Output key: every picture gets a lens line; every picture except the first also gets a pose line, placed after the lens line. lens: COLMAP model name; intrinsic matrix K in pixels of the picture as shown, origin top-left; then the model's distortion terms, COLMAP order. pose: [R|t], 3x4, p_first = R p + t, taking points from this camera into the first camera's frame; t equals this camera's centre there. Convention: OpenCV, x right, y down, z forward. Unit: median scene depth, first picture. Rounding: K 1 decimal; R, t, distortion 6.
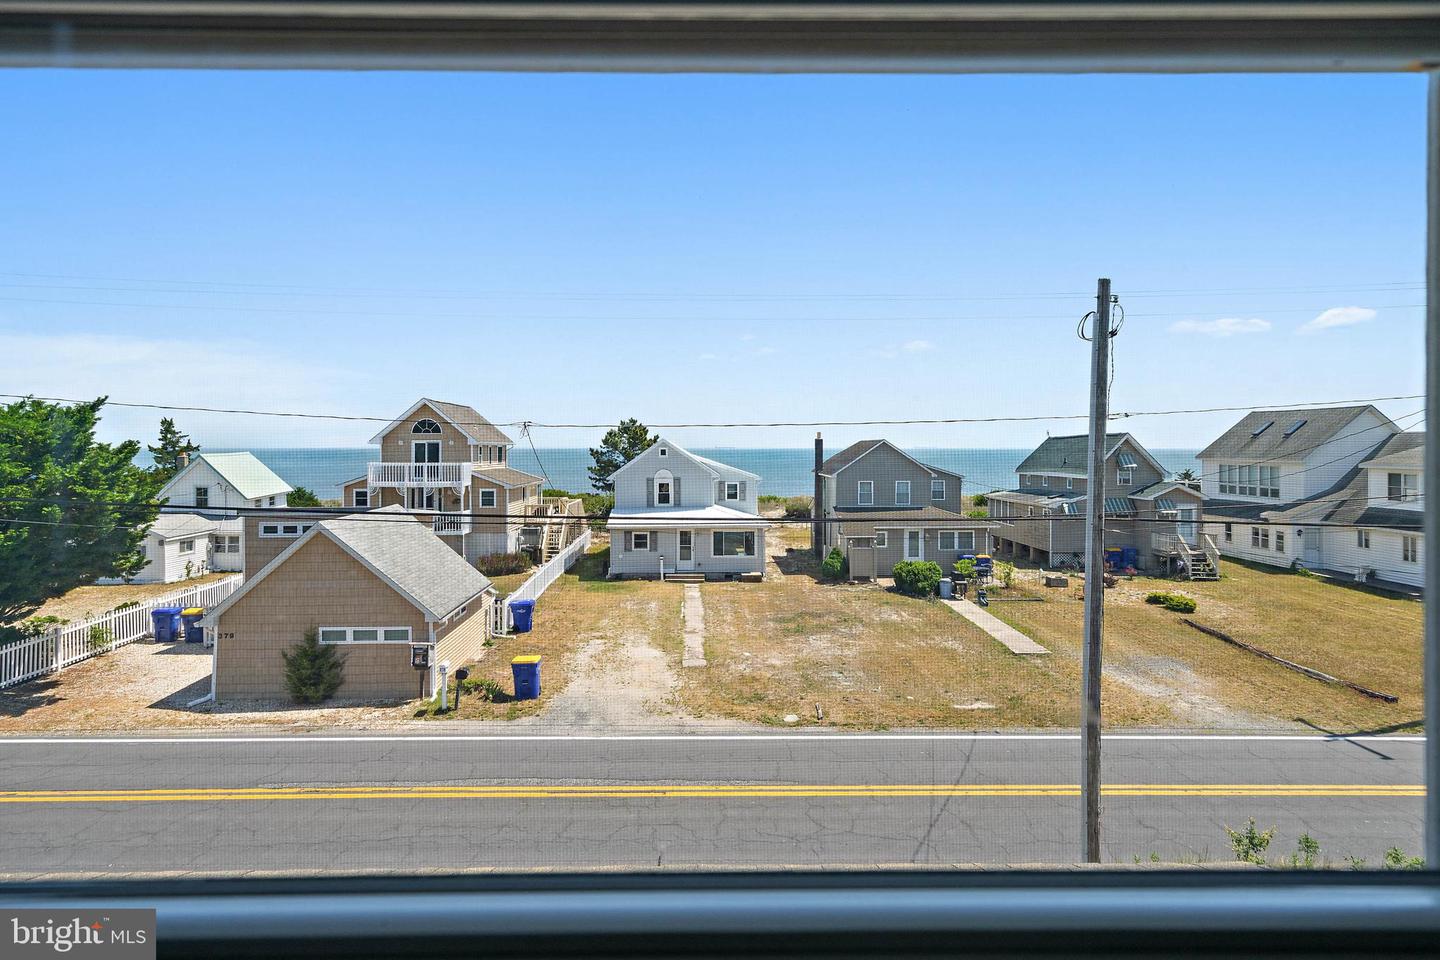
lens RADIAL K [[904.2, 0, 723.5], [0, 904.2, 446.1], [0, 0, 1]] dist [0.006138, -0.002402]
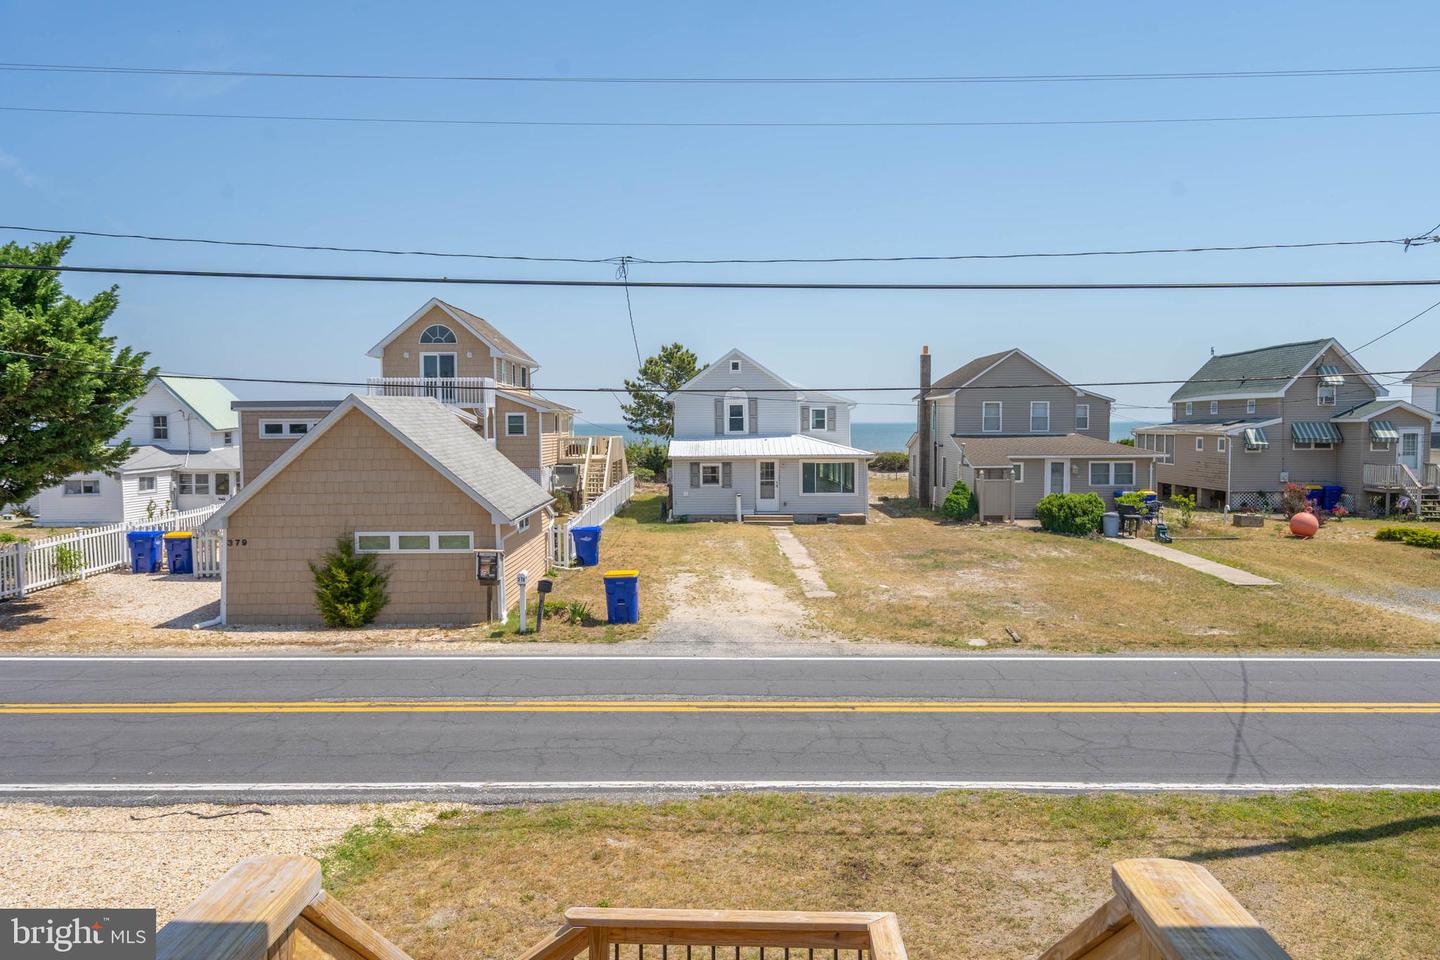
lens RADIAL K [[1099.6, 0, 720.7], [0, 1099.6, 479.1], [0, 0, 1]] dist [0.008345, -0.005734]
pose [[0.999577, -0.002110, -0.029007, -0.063982], [0.003823, 0.998243, 0.059131, 0.060326], [0.028831, -0.059217, 0.997829, 0.042988]]
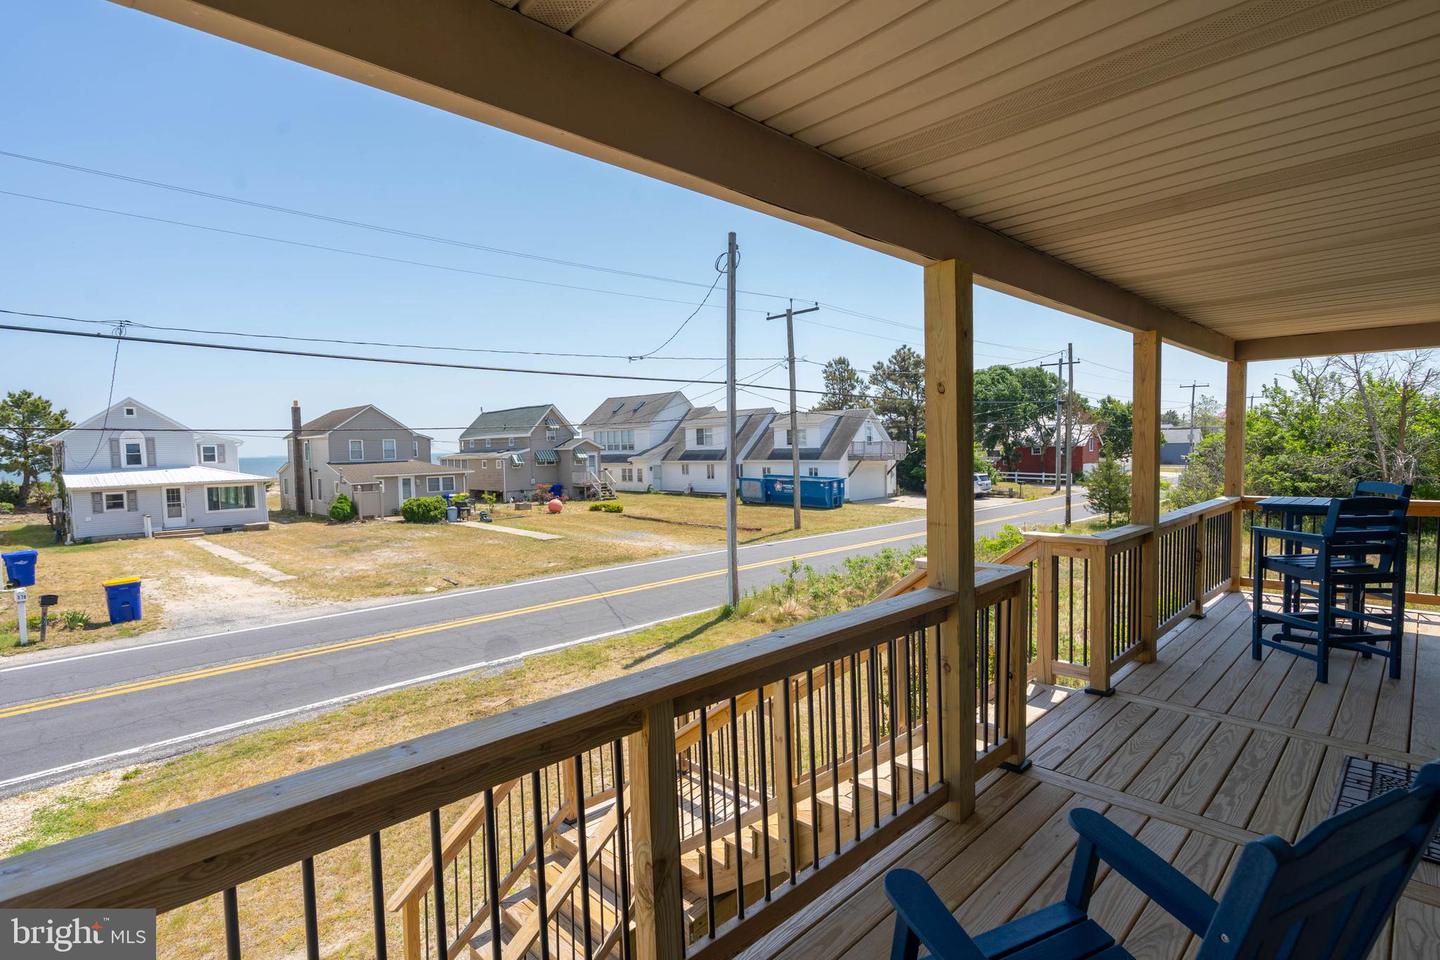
lens RADIAL K [[699.5, 0, 705.8], [0, 699.5, 476.4], [0, 0, 1]] dist [0.002975, 0.000850]
pose [[0.732445, -0.045187, 0.679325, -0.159051], [0.016937, 0.998696, 0.048169, 0.062296], [-0.680616, -0.023775, 0.732255, 0.037813]]
